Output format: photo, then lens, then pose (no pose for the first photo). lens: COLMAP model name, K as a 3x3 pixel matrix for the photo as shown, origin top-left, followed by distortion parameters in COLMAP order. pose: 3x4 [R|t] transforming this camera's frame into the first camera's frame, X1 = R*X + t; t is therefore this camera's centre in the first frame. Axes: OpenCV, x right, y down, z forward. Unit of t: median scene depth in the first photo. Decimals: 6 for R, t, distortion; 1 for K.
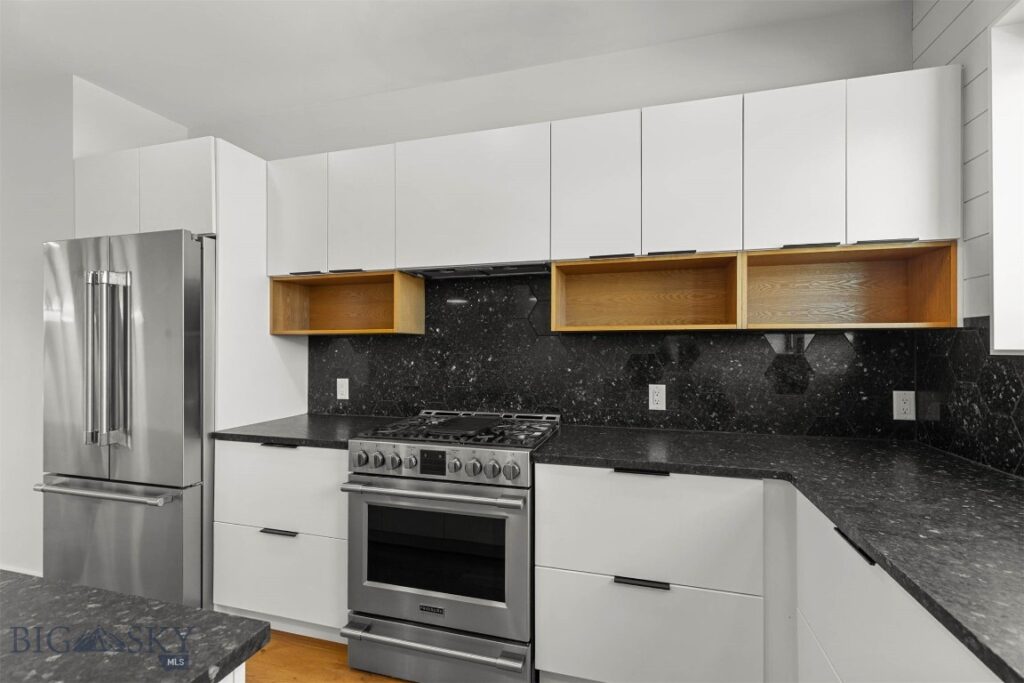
lens RADIAL K [[461.6, 0, 509.0], [0, 461.6, 346.2], [0, 0, 1]] dist [0.008035, 0.000260]
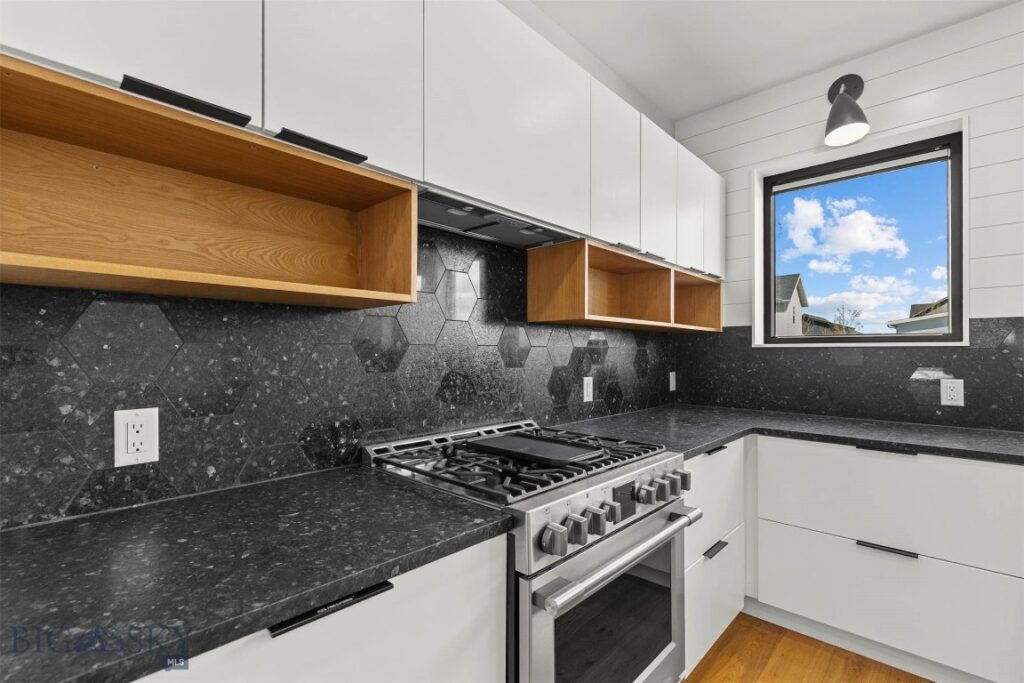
lens RADIAL K [[461.6, 0, 508.8], [0, 461.6, 348.9], [0, 0, 1]] dist [0.008035, 0.000260]
pose [[0.455821, 0.007459, 0.890040, -0.778250], [-0.004112, 0.999972, -0.006274, 0.031360], [-0.890062, -0.000800, 0.455838, 0.782560]]
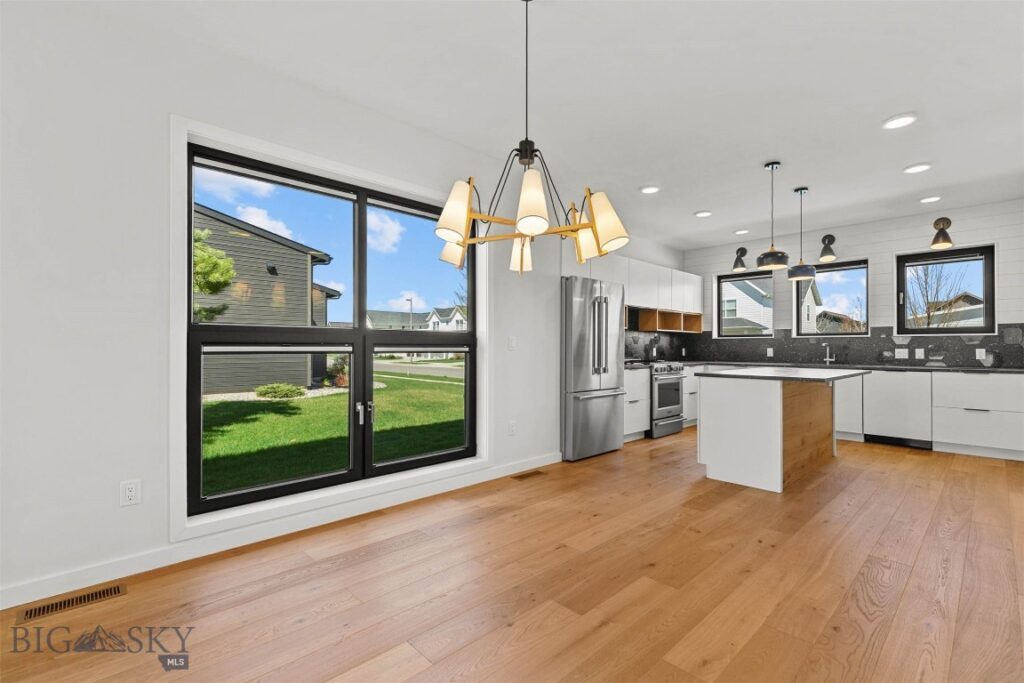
lens RADIAL K [[461.6, 0, 509.4], [0, 461.6, 348.2], [0, 0, 1]] dist [0.008035, 0.000260]
pose [[0.497846, 0.000784, 0.867265, -3.396573], [-0.002794, 0.999996, 0.000700, 0.096452], [-0.867261, -0.002772, 0.497846, 0.311899]]
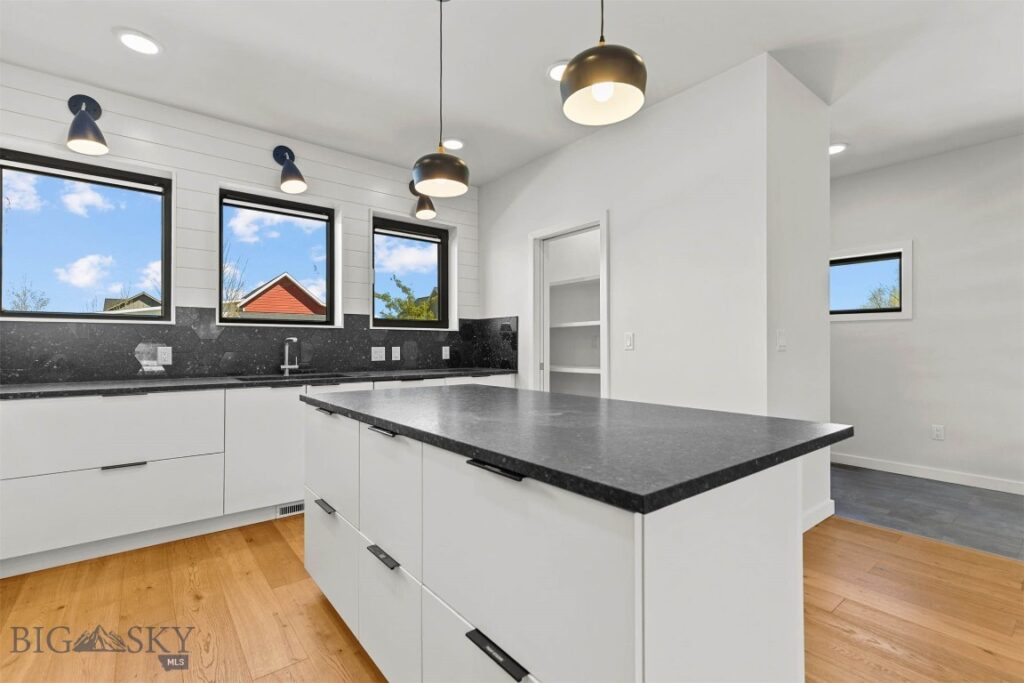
lens RADIAL K [[461.6, 0, 512.4], [0, 461.6, 340.5], [0, 0, 1]] dist [0.008035, 0.000260]
pose [[-0.820259, 0.009280, 0.571916, -1.233781], [0.001596, 0.999902, -0.013936, 0.095431], [-0.571989, -0.010519, -0.820194, 0.981927]]
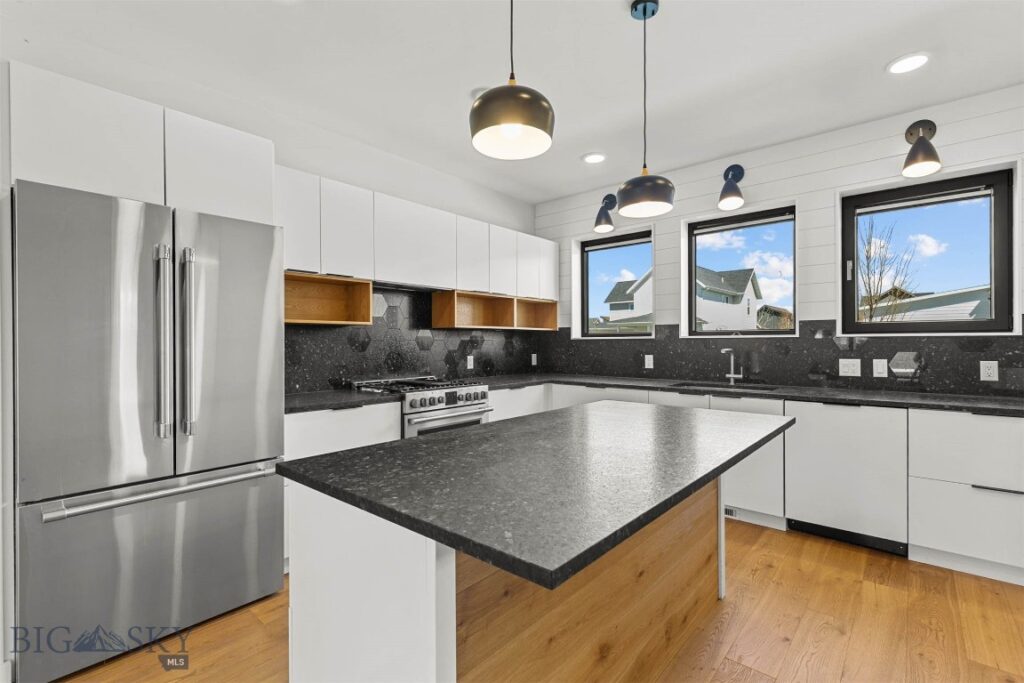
lens RADIAL K [[461.6, 0, 511.3], [0, 461.6, 348.8], [0, 0, 1]] dist [0.008035, 0.000260]
pose [[0.417047, -0.013072, 0.908791, -1.587200], [0.002616, 0.999910, 0.013182, 0.031892], [-0.908881, -0.003120, 0.417044, 0.024846]]
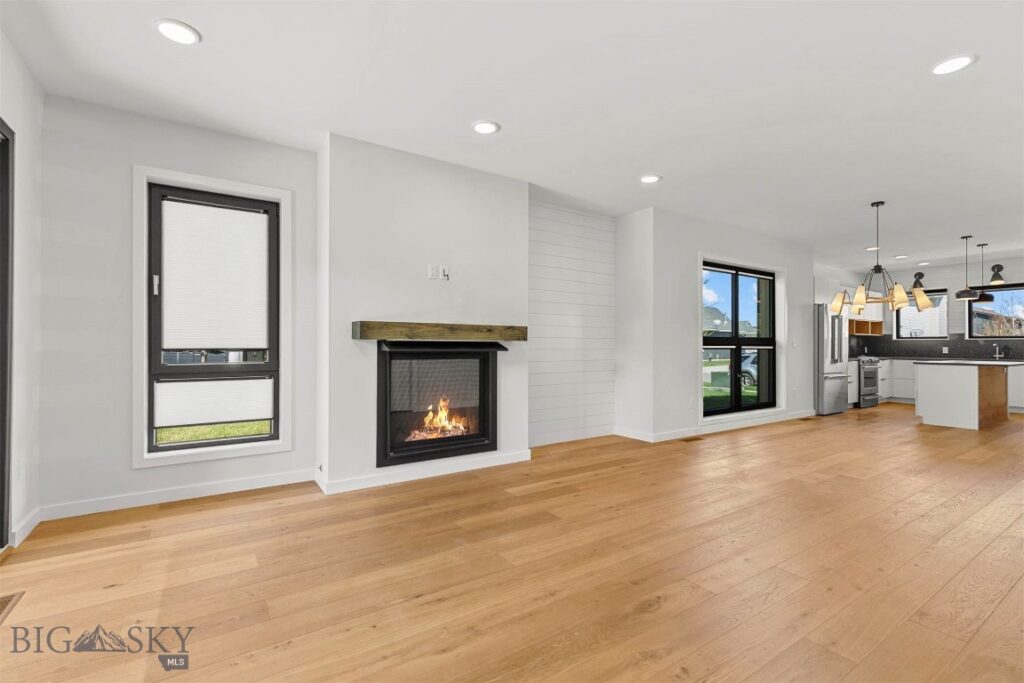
lens RADIAL K [[461.6, 0, 510.2], [0, 461.6, 342.1], [0, 0, 1]] dist [0.008035, 0.000260]
pose [[0.639224, 0.008269, 0.768976, -5.917161], [-0.005972, 0.999965, -0.005789, 0.094381], [-0.768997, -0.000892, 0.639251, 0.734065]]
